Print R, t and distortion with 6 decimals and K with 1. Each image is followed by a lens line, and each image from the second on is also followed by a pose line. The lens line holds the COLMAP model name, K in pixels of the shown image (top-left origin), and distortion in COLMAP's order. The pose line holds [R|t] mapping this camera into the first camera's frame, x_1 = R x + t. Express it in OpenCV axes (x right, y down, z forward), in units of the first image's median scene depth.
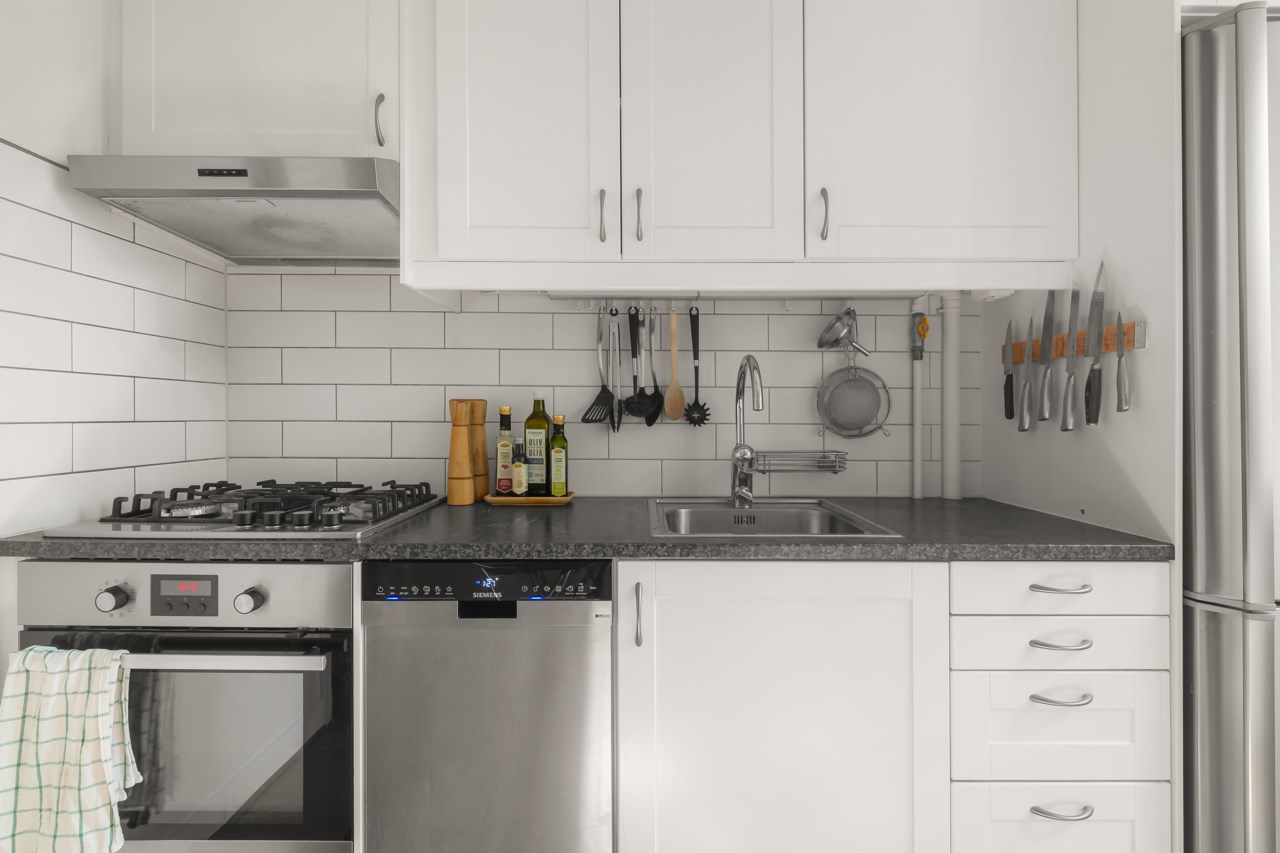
lens RADIAL K [[594.1, 0, 650.6], [0, 594.1, 399.9], [0, 0, 1]] dist [0.000723, -0.000825]
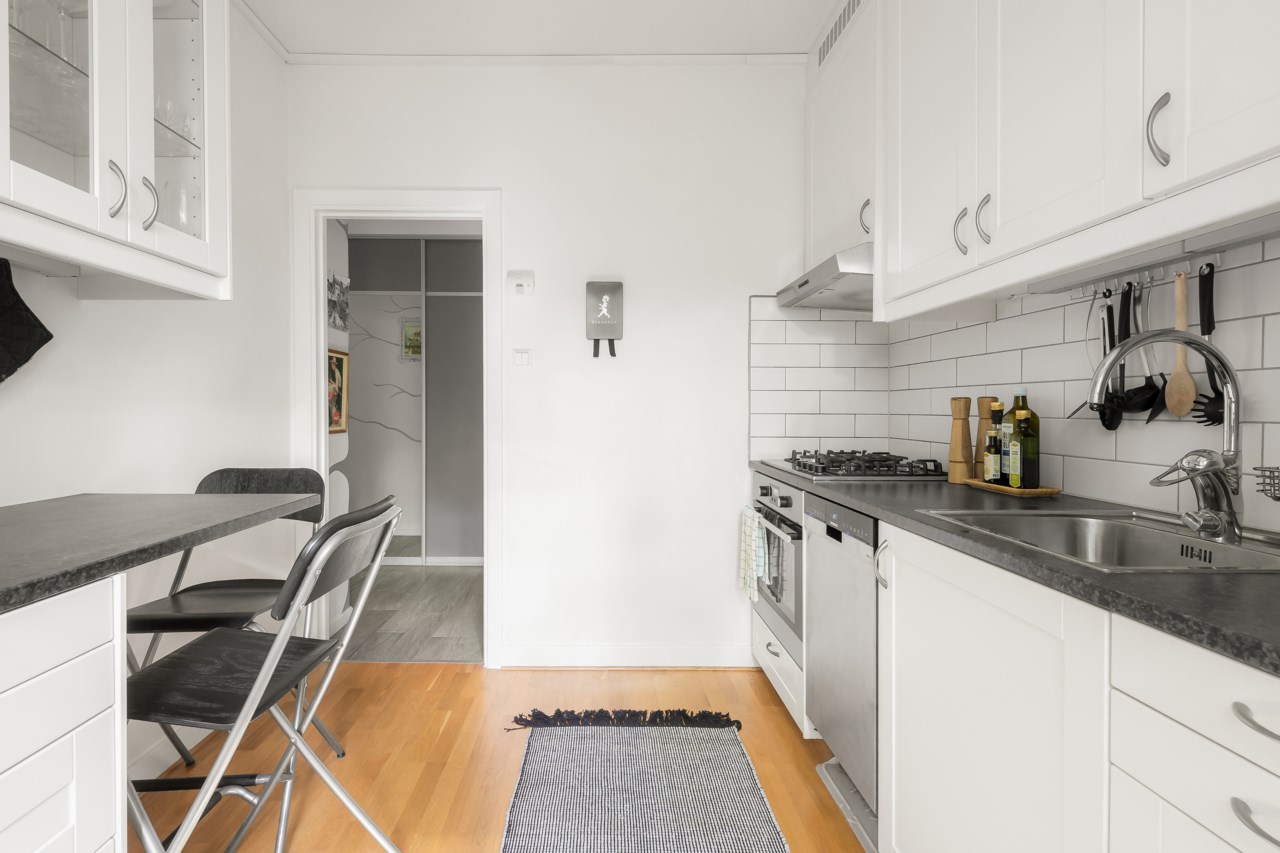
lens RADIAL K [[537.0, 0, 625.2], [0, 537.0, 405.9], [0, 0, 1]] dist [0.006558, -0.001545]
pose [[0.049897, -0.010630, -0.998698, 0.754929], [0.023136, 0.999687, -0.009485, 0.010853], [0.998486, -0.022632, 0.050127, 0.260360]]
